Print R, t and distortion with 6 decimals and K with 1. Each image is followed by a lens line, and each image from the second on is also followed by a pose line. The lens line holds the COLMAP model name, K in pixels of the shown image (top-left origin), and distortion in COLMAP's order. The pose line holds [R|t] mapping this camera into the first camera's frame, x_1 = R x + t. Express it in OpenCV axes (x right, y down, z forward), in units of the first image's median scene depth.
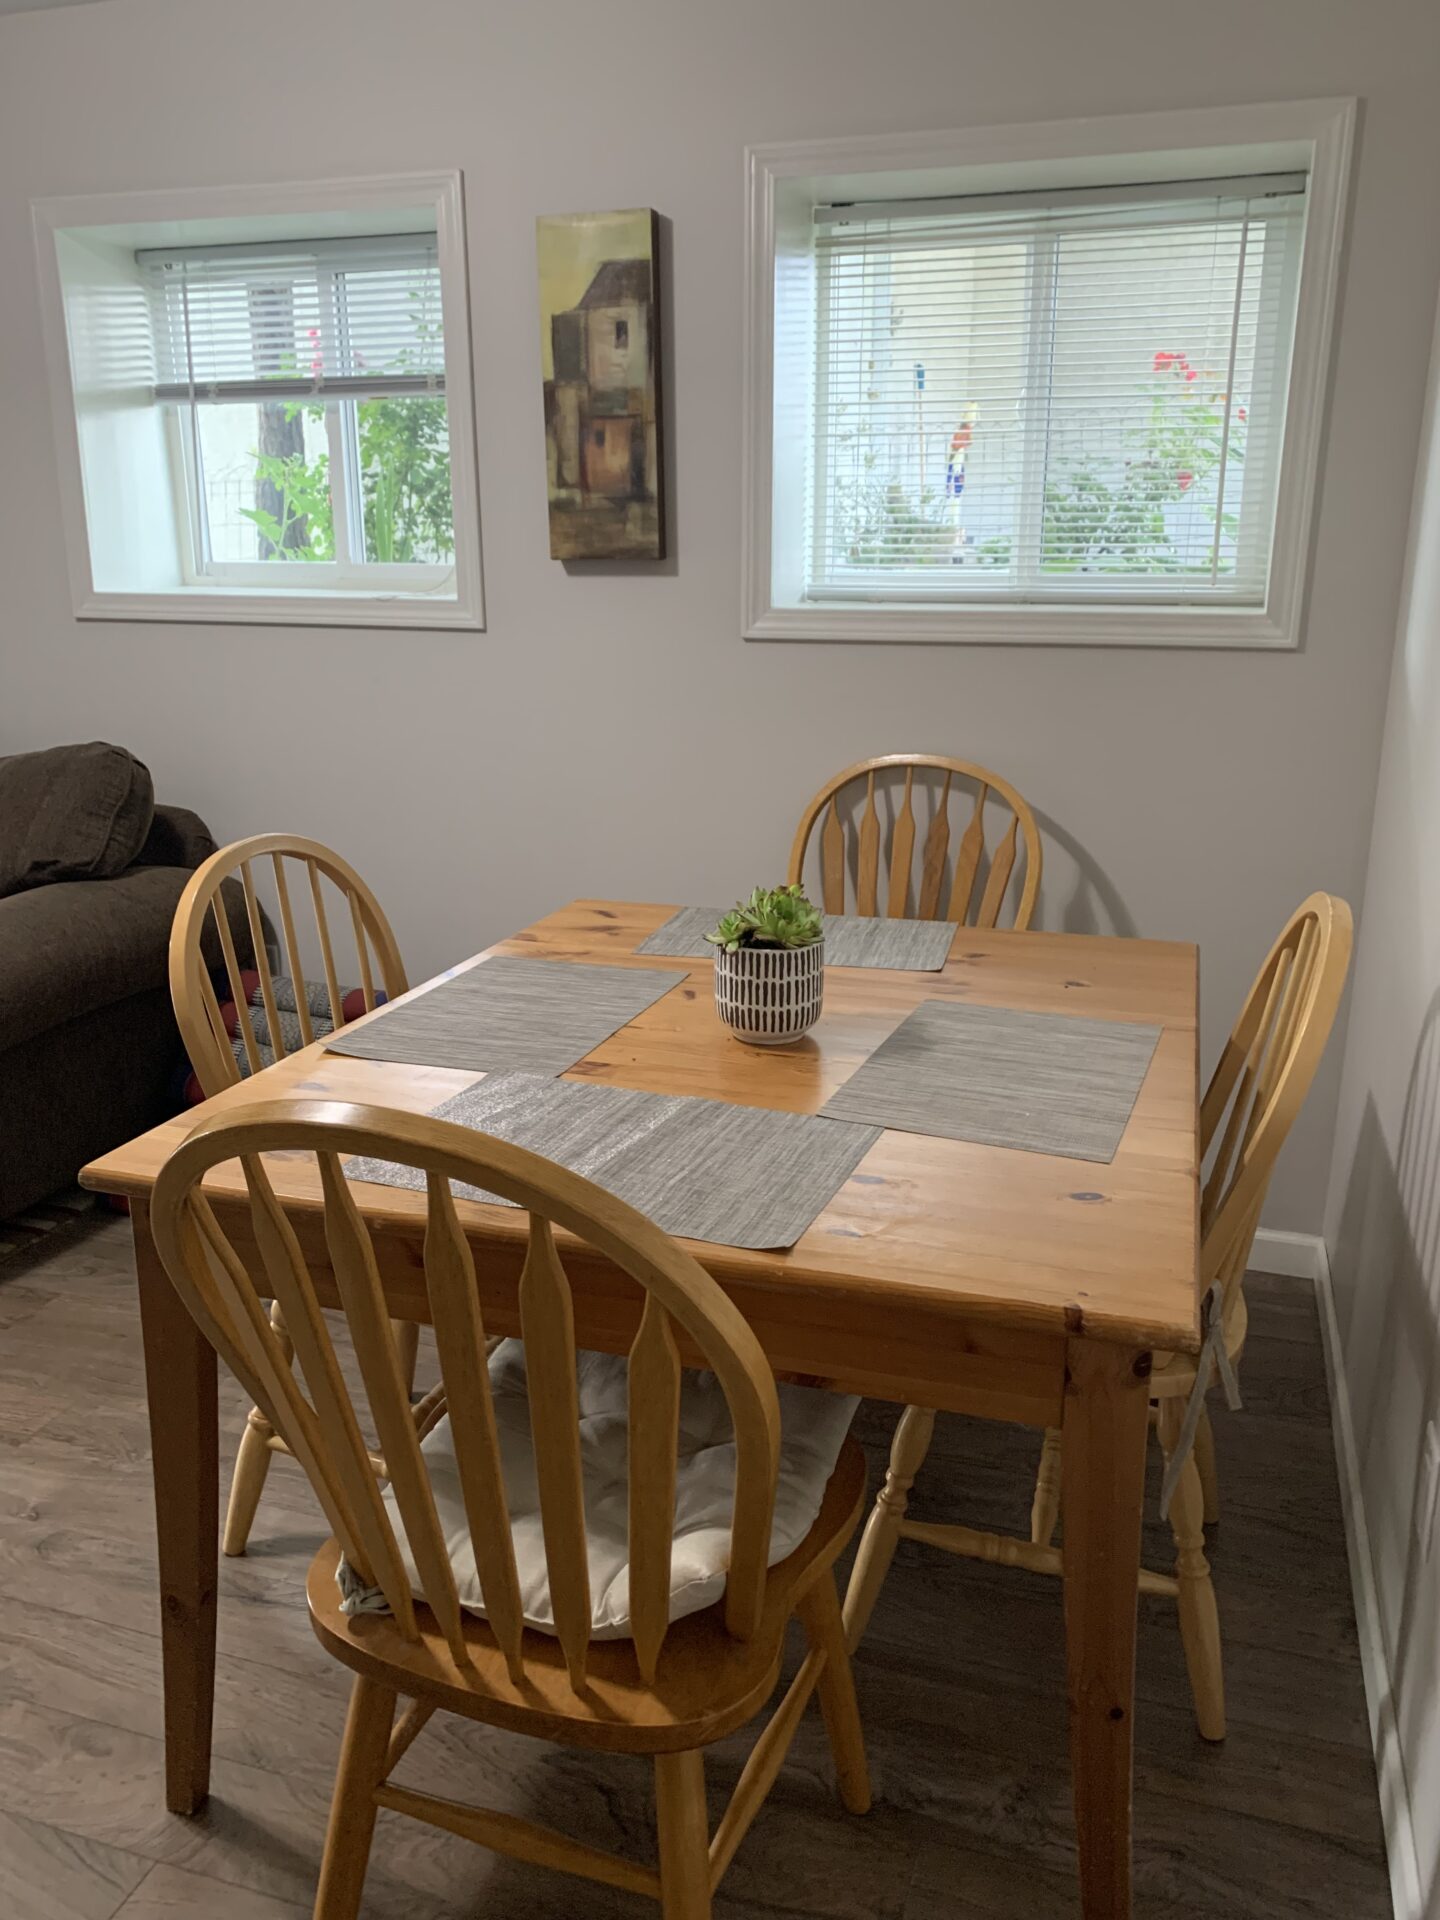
lens RADIAL K [[1462.8, 0, 726.5], [0, 1462.8, 965.7], [0, 0, 1]] dist [0.009313, 0.001640]
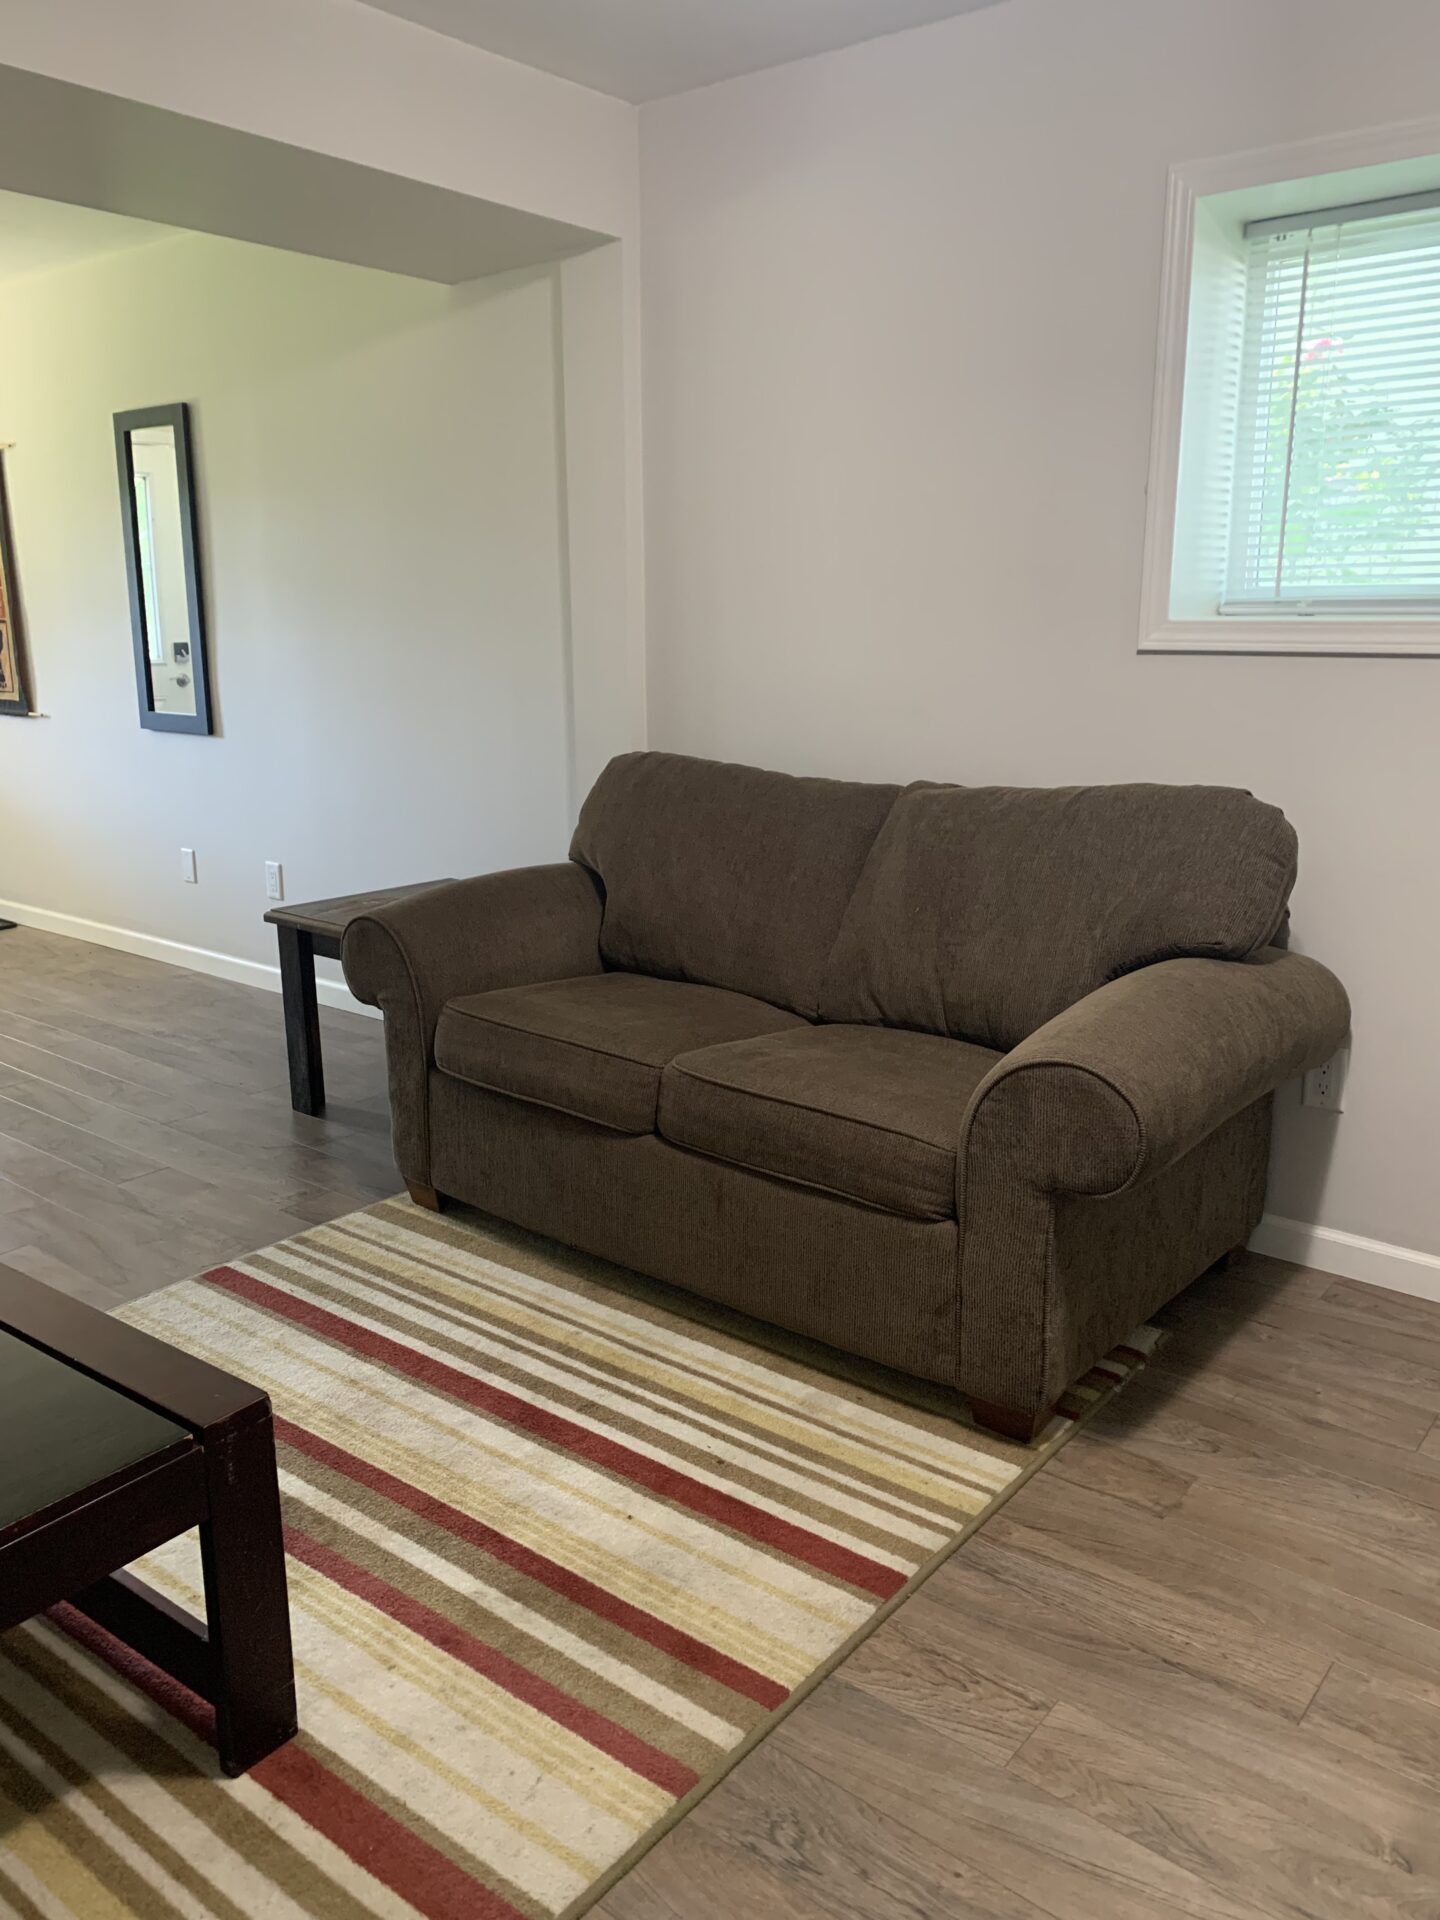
lens RADIAL K [[1462.8, 0, 726.5], [0, 1462.8, 965.7], [0, 0, 1]] dist [0.009313, 0.001640]
pose [[0.937262, 0.078384, -0.339700, -0.366047], [-0.085488, 0.996321, -0.005975, -0.025870], [0.337982, 0.034640, 0.940515, 0.112552]]
